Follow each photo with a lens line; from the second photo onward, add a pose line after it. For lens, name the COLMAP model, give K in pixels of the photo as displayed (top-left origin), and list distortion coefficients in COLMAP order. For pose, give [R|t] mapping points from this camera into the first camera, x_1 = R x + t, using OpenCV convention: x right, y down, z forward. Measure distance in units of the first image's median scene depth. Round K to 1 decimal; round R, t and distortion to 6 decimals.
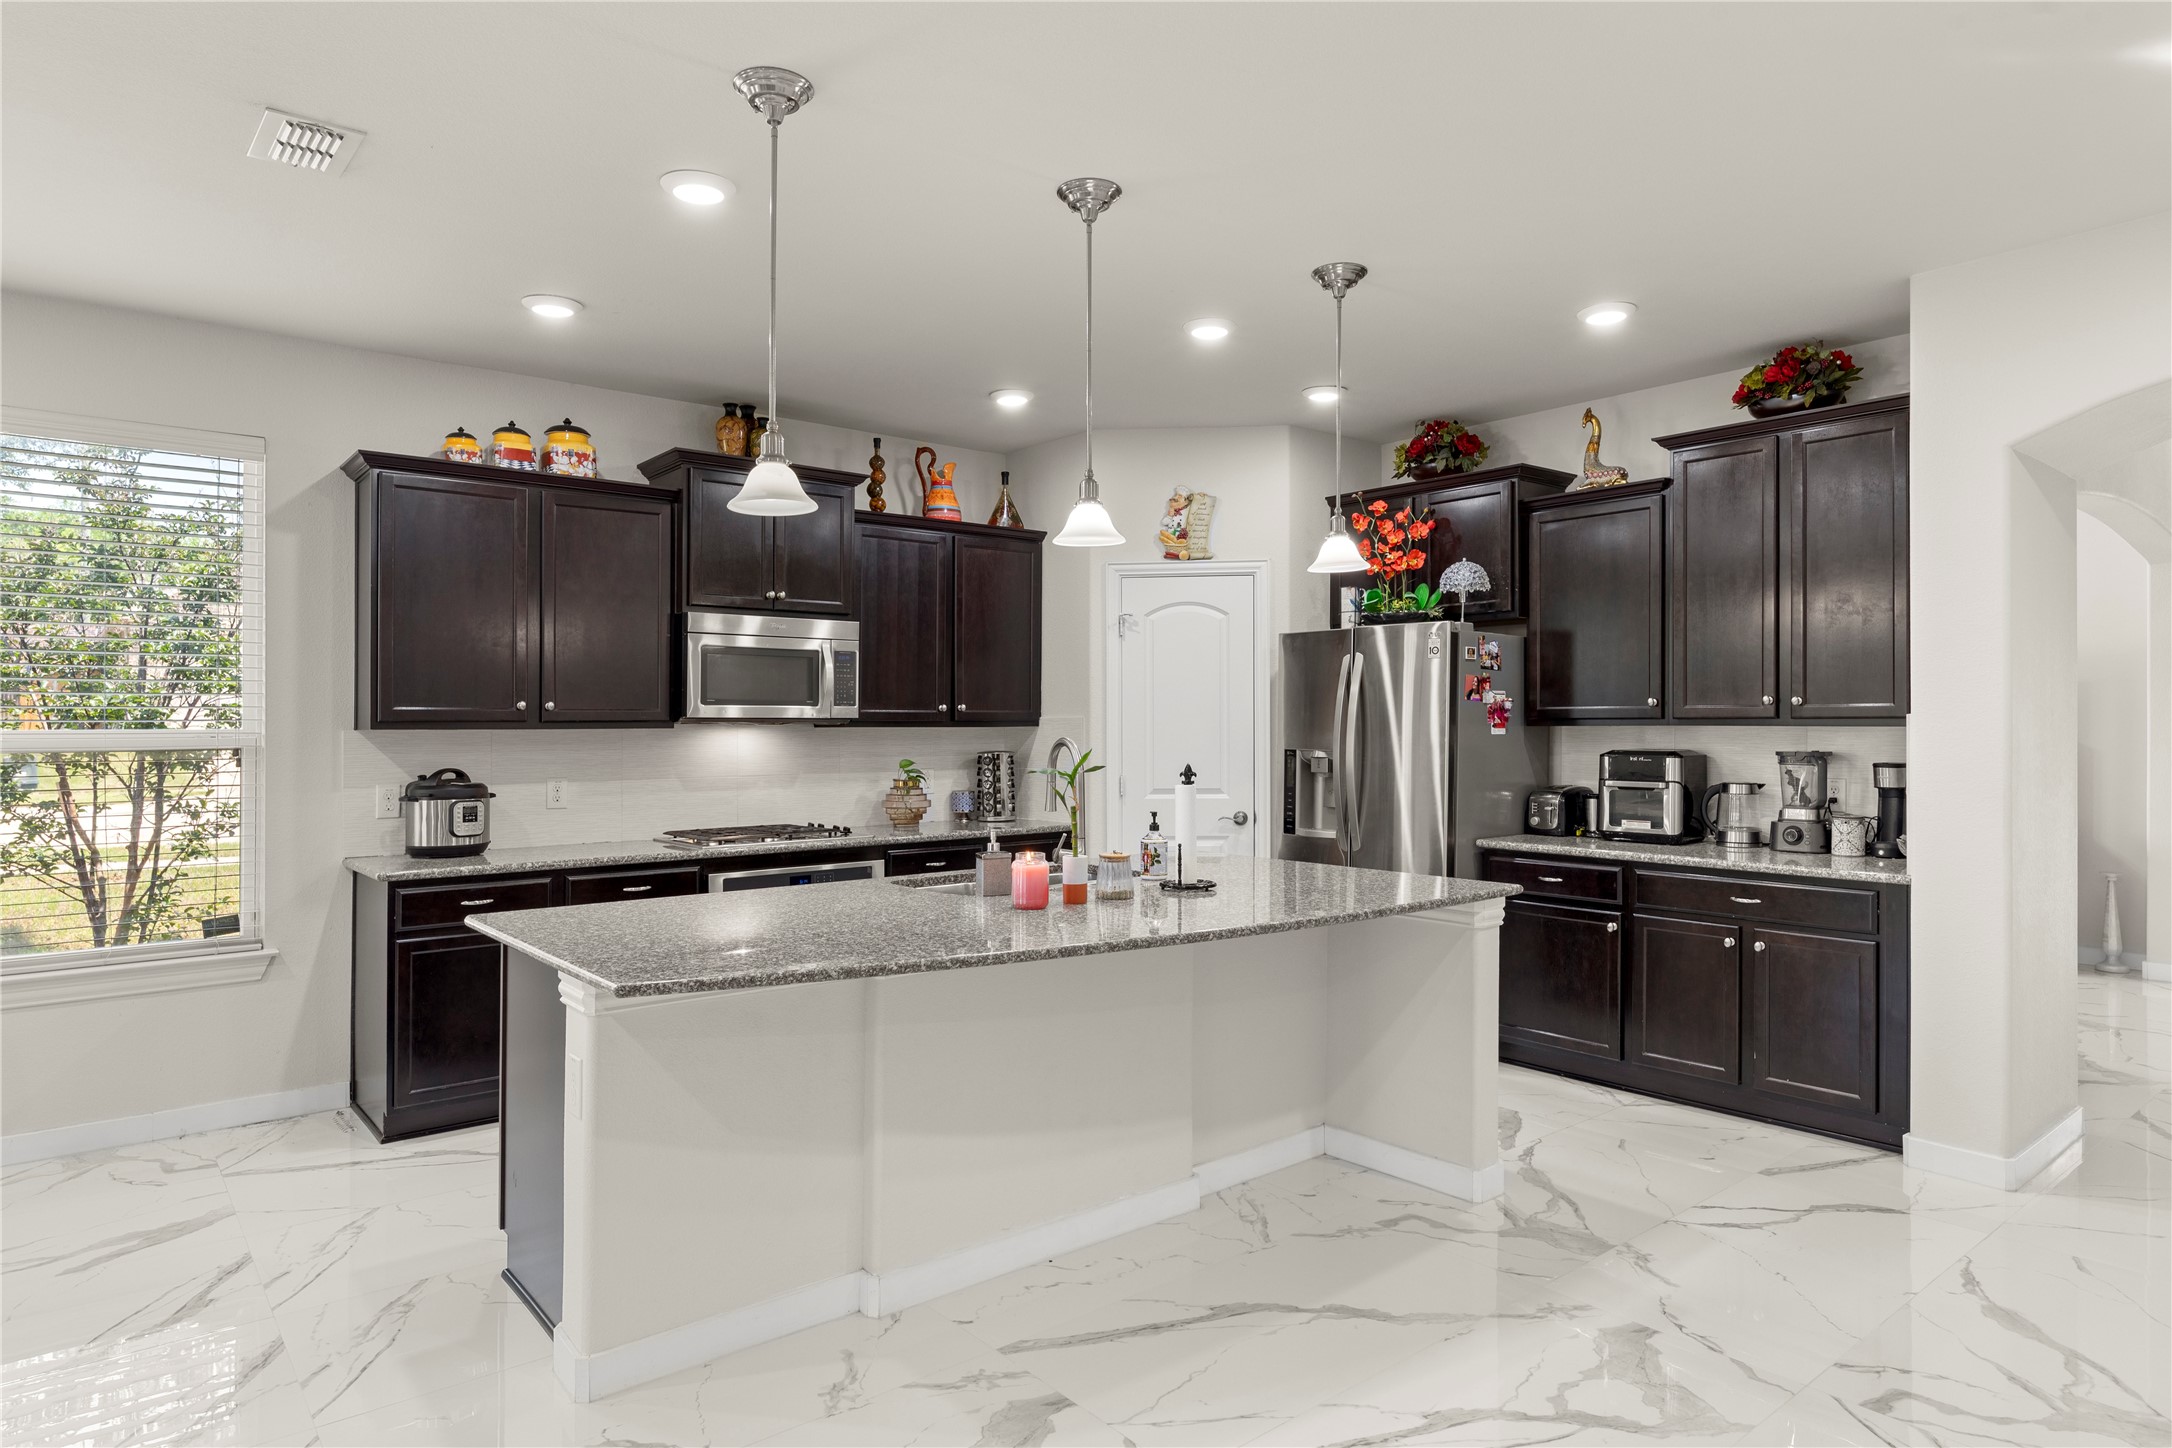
lens RADIAL K [[1253.0, 0, 1094.6], [0, 1253.0, 740.8], [0, 0, 1]] dist [-0.000487, 0.001036]
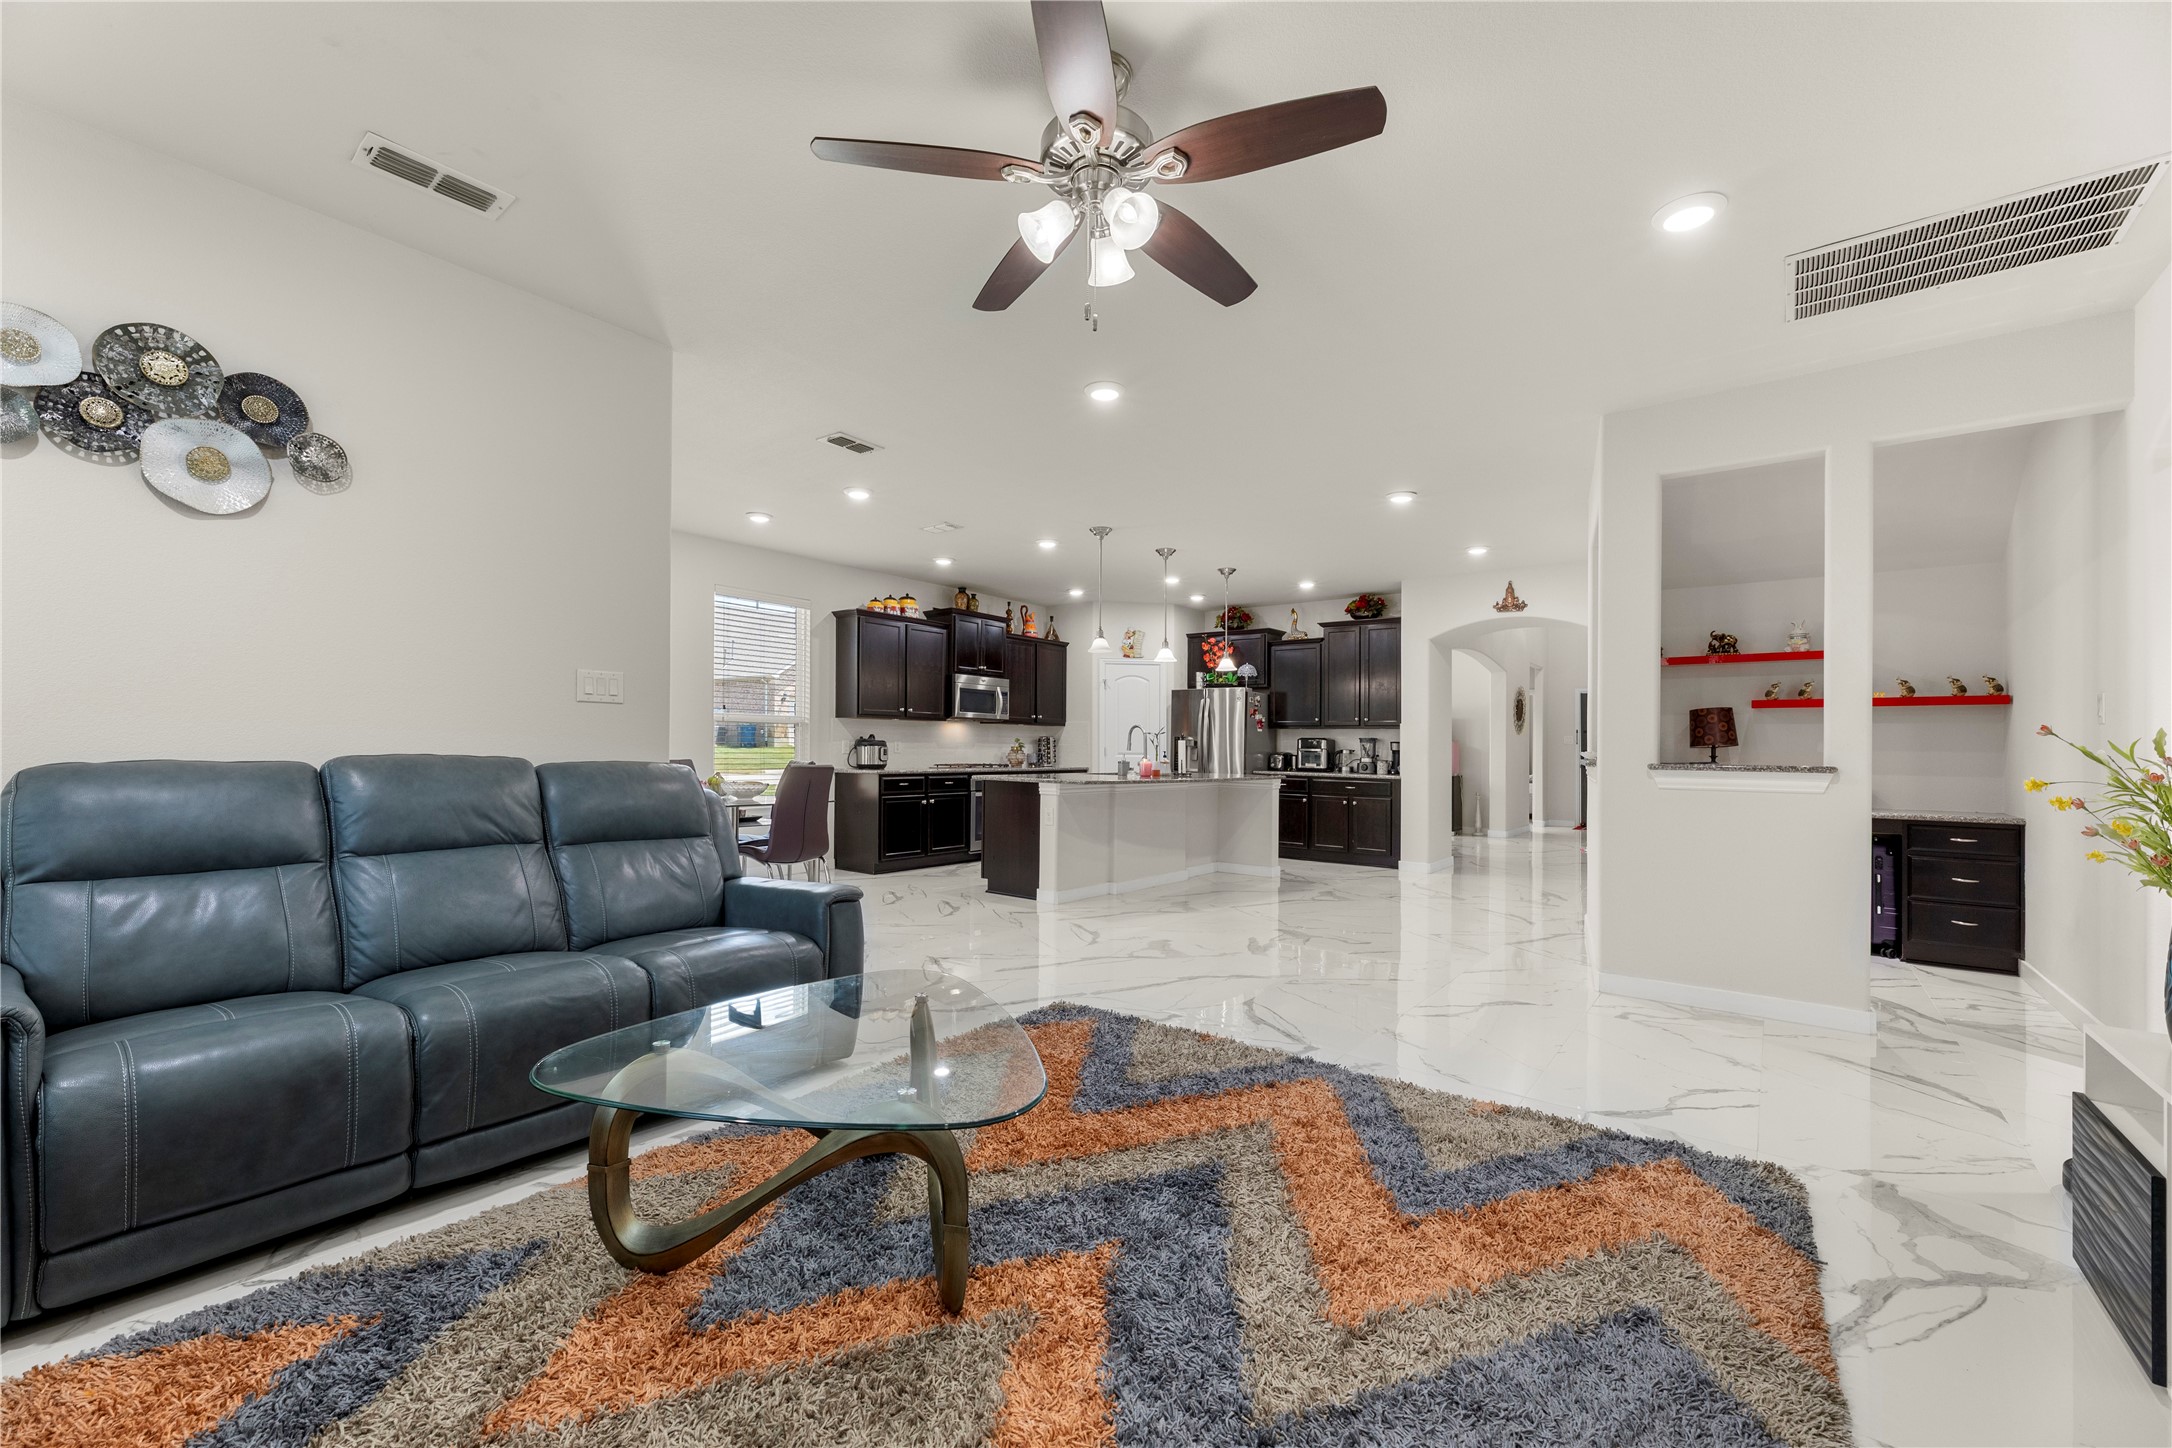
lens RADIAL K [[841.0, 0, 1086.0], [0, 841.0, 724.0], [0, 0, 1]] dist [-0.000147, -0.000005]
pose [[0.978908, 0.023712, 0.202920, -0.386720], [-0.016148, 0.999115, -0.038851, 0.052906], [-0.203662, 0.034755, 0.978424, -0.636126]]
